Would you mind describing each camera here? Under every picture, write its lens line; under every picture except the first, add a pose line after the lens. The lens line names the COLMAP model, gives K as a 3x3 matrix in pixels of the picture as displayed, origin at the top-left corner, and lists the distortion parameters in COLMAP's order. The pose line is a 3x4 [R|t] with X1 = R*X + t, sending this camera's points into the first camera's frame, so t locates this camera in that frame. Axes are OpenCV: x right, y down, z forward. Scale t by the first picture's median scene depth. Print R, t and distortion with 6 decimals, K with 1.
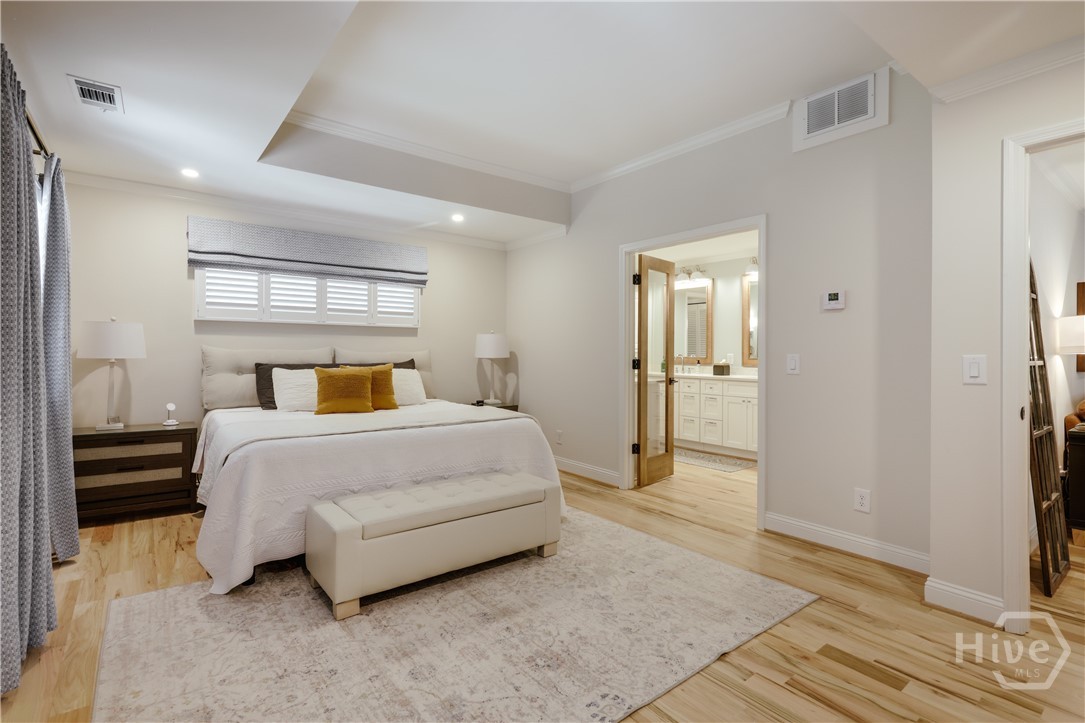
lens RADIAL K [[513.3, 0, 538.8], [0, 513.3, 357.0], [0, 0, 1]] dist [-0.000668, 0.000452]
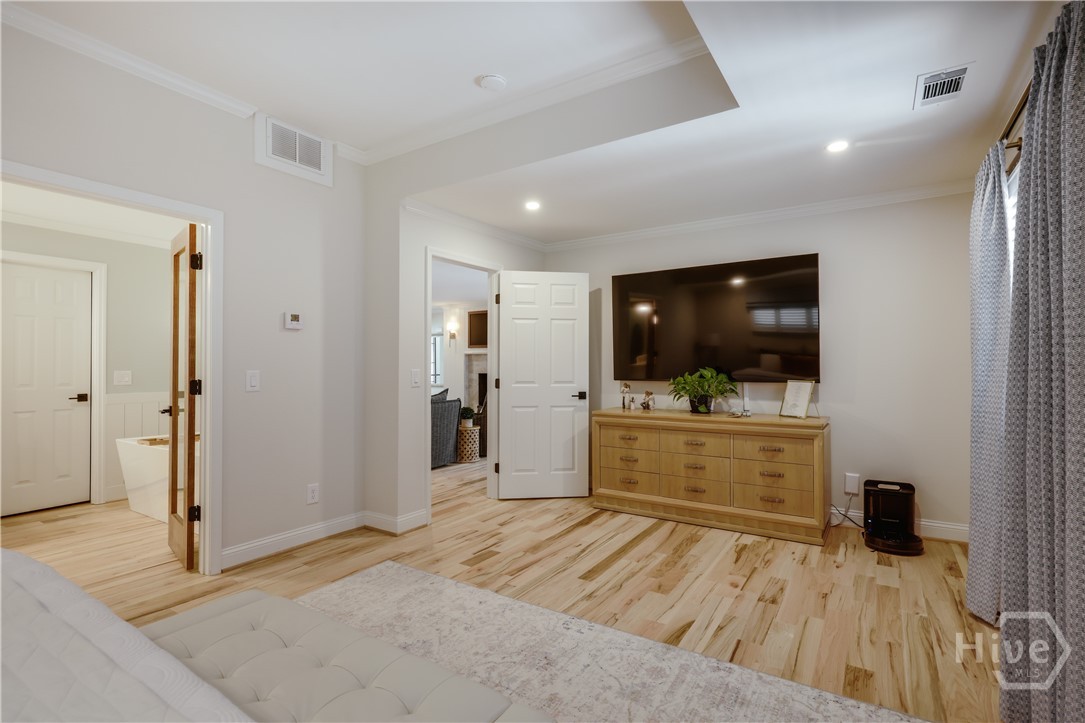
lens RADIAL K [[513.3, 0, 545.4], [0, 513.3, 367.7], [0, 0, 1]] dist [-0.000668, 0.000452]
pose [[-0.328654, -0.006852, 0.944425, -0.753896], [0.009425, 0.999900, 0.010534, -0.020074], [-0.944403, 0.012363, -0.328557, 1.010434]]
